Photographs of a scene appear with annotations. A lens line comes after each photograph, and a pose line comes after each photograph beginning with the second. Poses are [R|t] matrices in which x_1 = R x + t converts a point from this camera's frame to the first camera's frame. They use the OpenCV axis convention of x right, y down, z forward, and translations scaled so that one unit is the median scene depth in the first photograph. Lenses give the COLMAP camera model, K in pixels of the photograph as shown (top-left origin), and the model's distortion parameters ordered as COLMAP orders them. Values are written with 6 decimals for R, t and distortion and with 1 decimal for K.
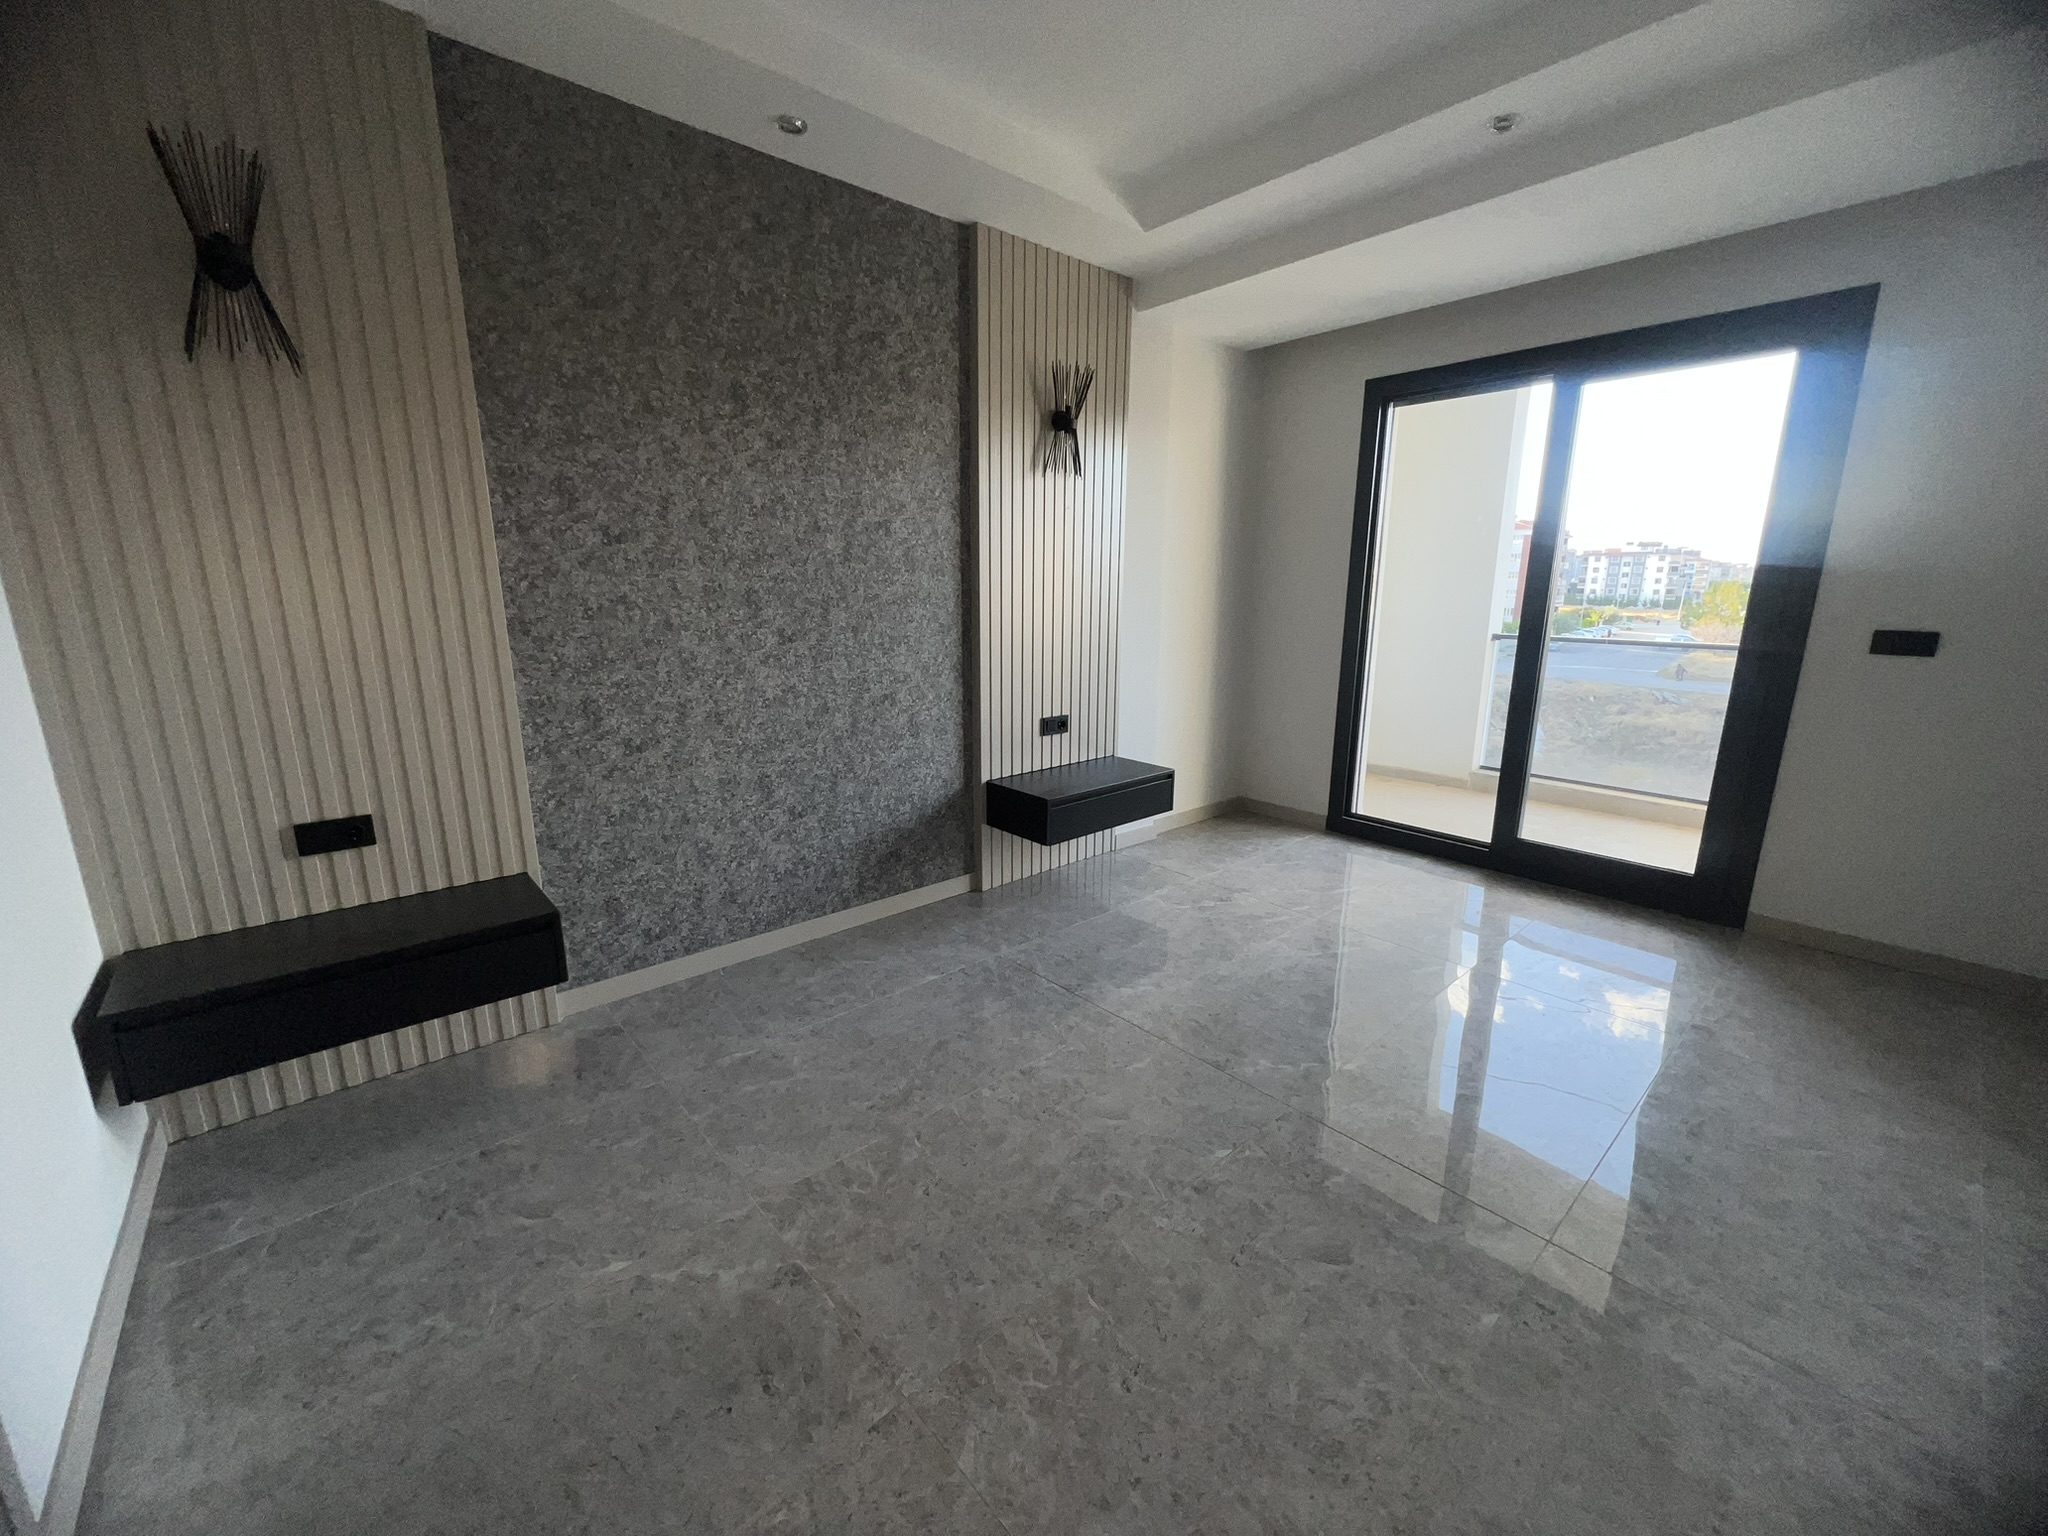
lens RADIAL K [[814.8, 0, 1023.3], [0, 814.8, 776.7], [0, 0, 1]] dist [-0.005655, 0.001258]
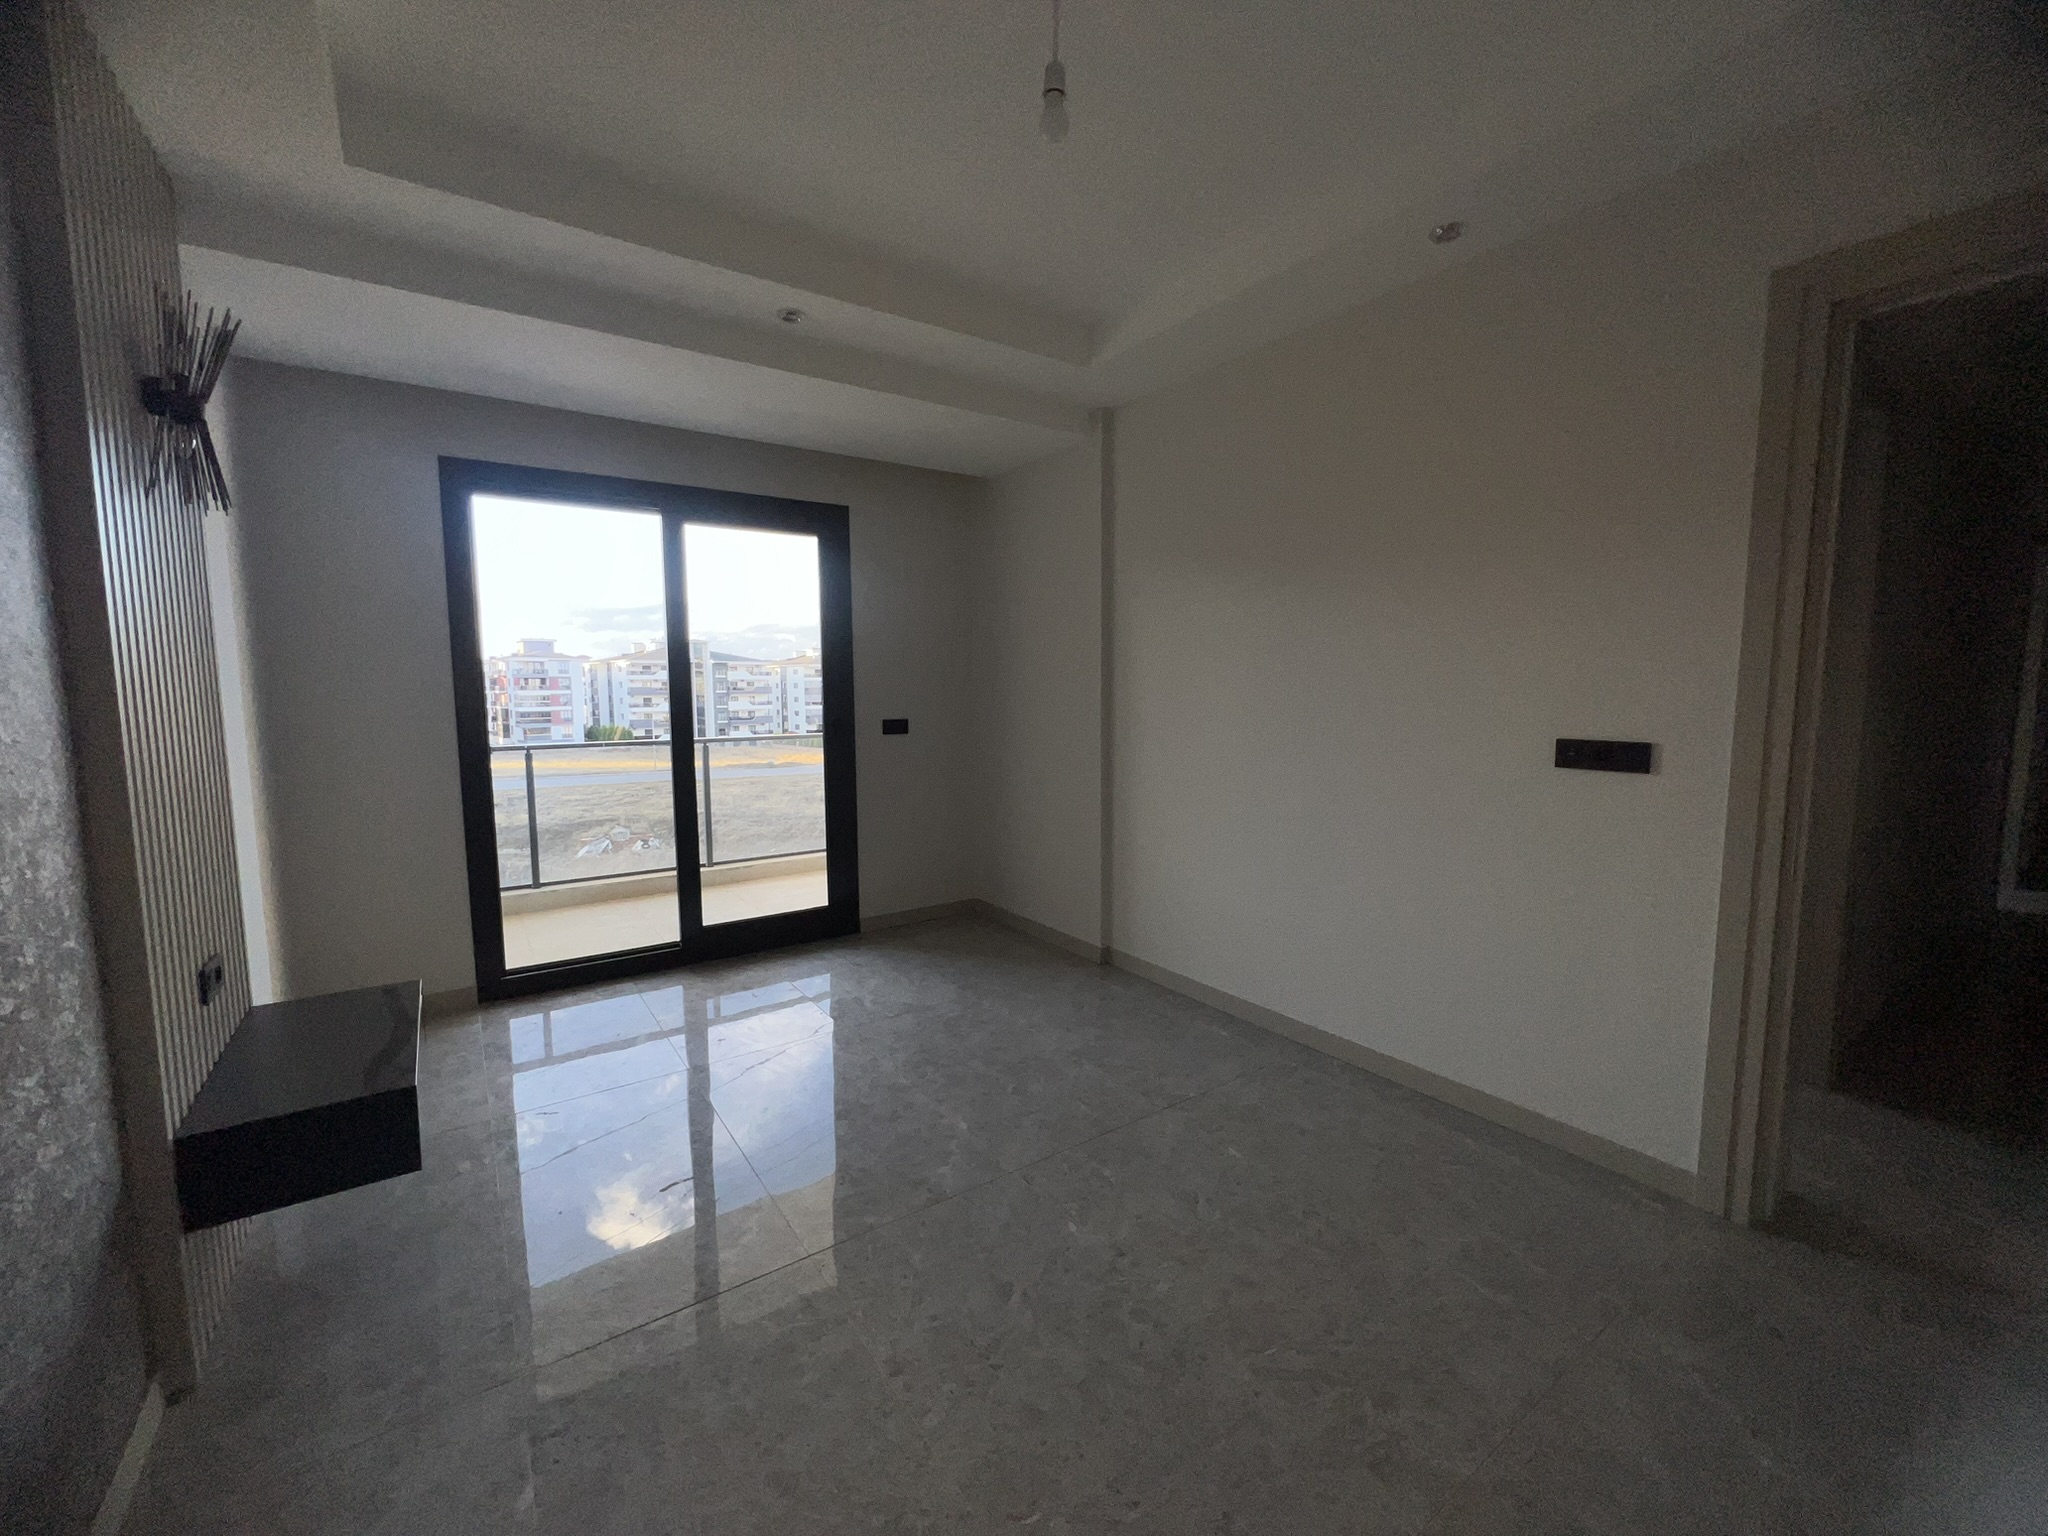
lens RADIAL K [[814.8, 0, 1014.6], [0, 814.8, 769.3], [0, 0, 1]] dist [-0.005655, 0.001258]
pose [[0.106773, -0.099797, 0.989262, -0.411133], [0.238638, 0.968440, 0.071940, -0.110533], [-0.965221, 0.228395, 0.127219, 0.449444]]
